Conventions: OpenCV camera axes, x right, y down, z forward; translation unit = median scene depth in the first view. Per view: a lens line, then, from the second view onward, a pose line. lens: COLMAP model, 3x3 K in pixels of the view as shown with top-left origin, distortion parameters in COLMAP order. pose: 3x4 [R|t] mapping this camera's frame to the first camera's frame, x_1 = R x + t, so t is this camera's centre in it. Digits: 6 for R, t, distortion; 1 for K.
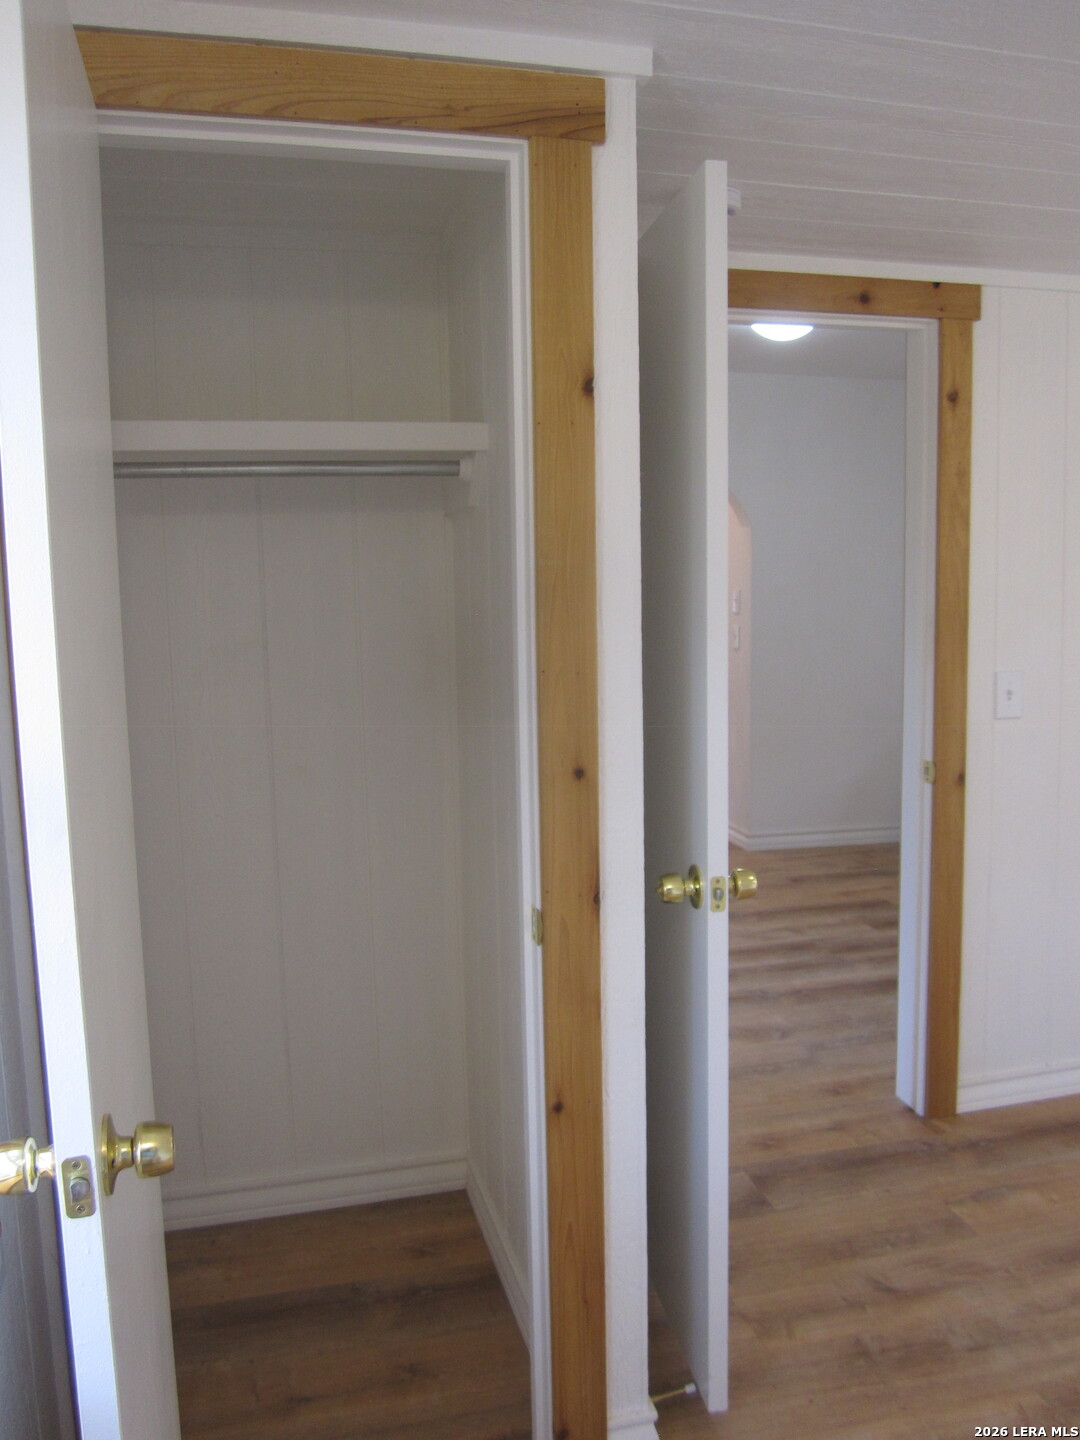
lens RADIAL K [[1207.0, 0, 540.9], [0, 1207.0, 726.3], [0, 0, 1]] dist [-0.080798, 0.053593]
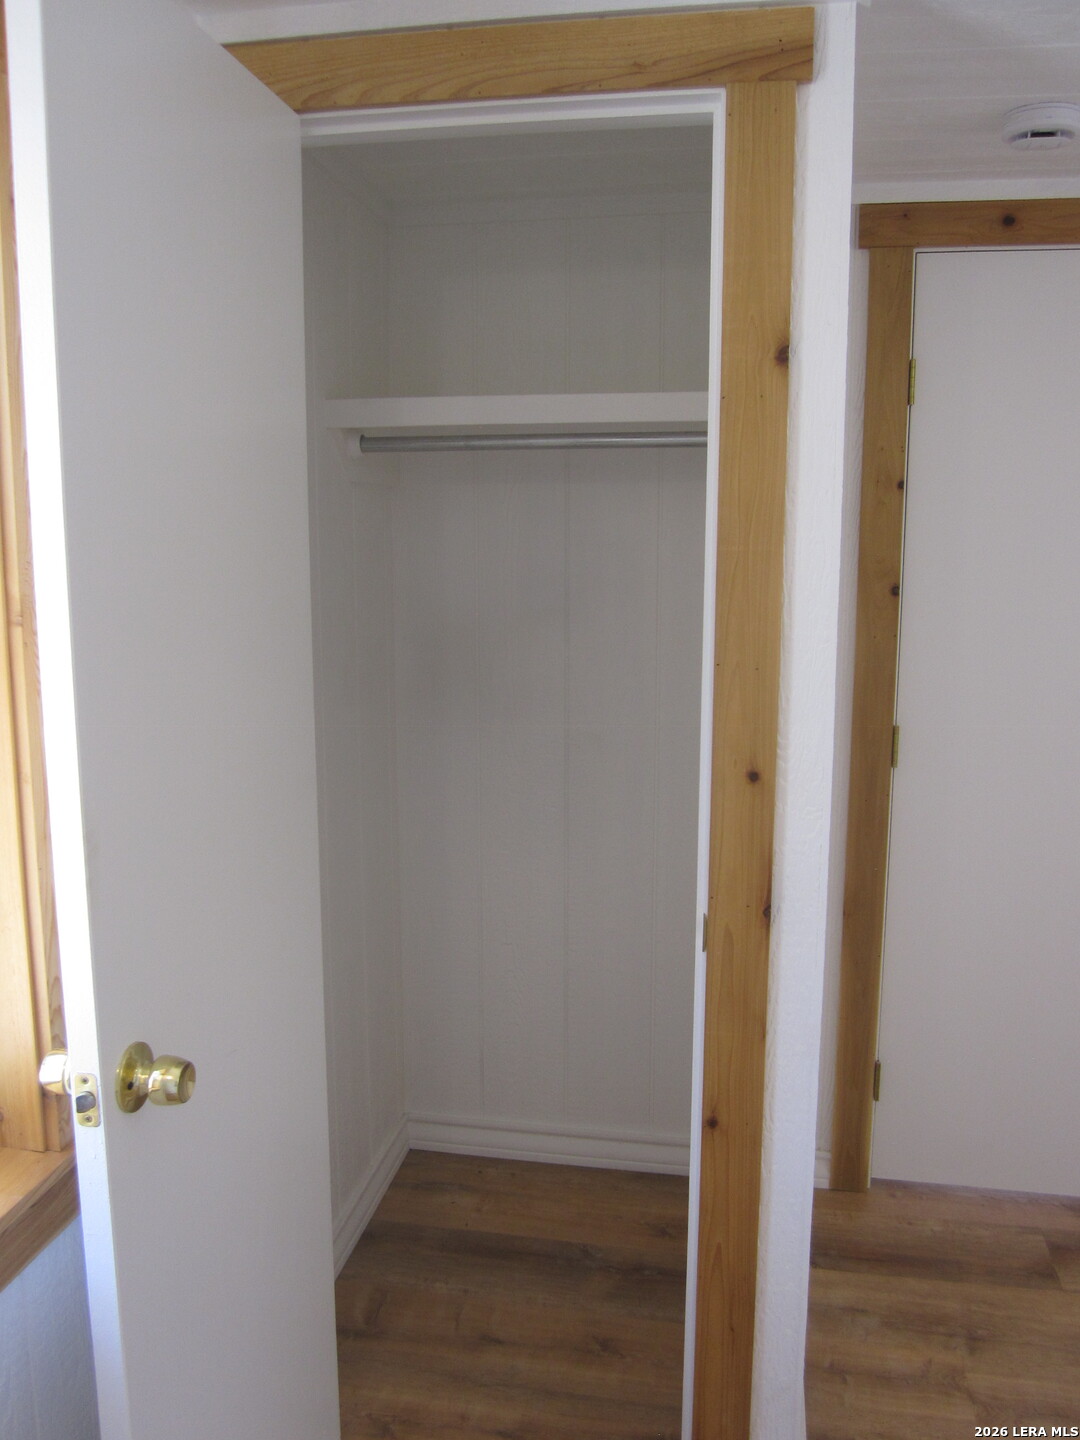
lens RADIAL K [[1200.8, 0, 540.4], [0, 1200.8, 723.9], [0, 0, 1]] dist [-0.071042, 0.030627]
pose [[0.900136, 0.089247, -0.426369, 0.283646], [-0.072779, 0.995842, 0.054798, -0.040981], [0.429486, -0.018295, 0.902888, 0.101750]]
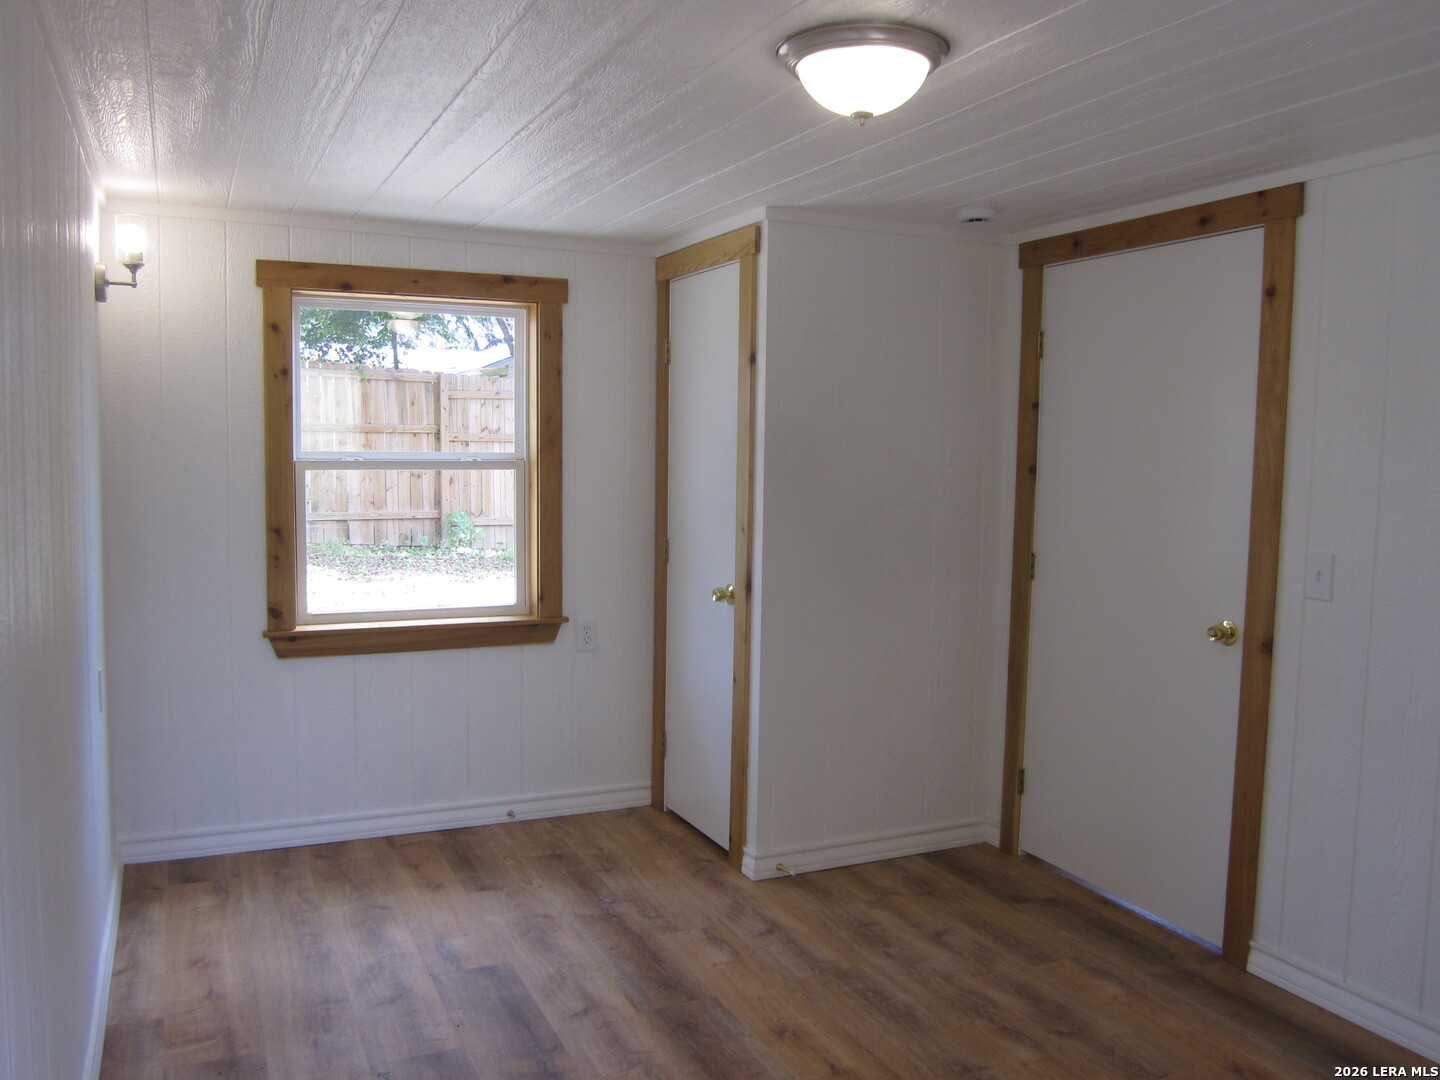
lens RADIAL K [[1198.4, 0, 691.7], [0, 1198.4, 541.3], [0, 0, 1]] dist [-0.004134, -0.000171]
pose [[0.149399, 0.103505, -0.983345, 2.392774], [-0.140961, 0.986578, 0.082429, -0.117290], [0.978678, 0.126299, 0.161984, 0.580835]]
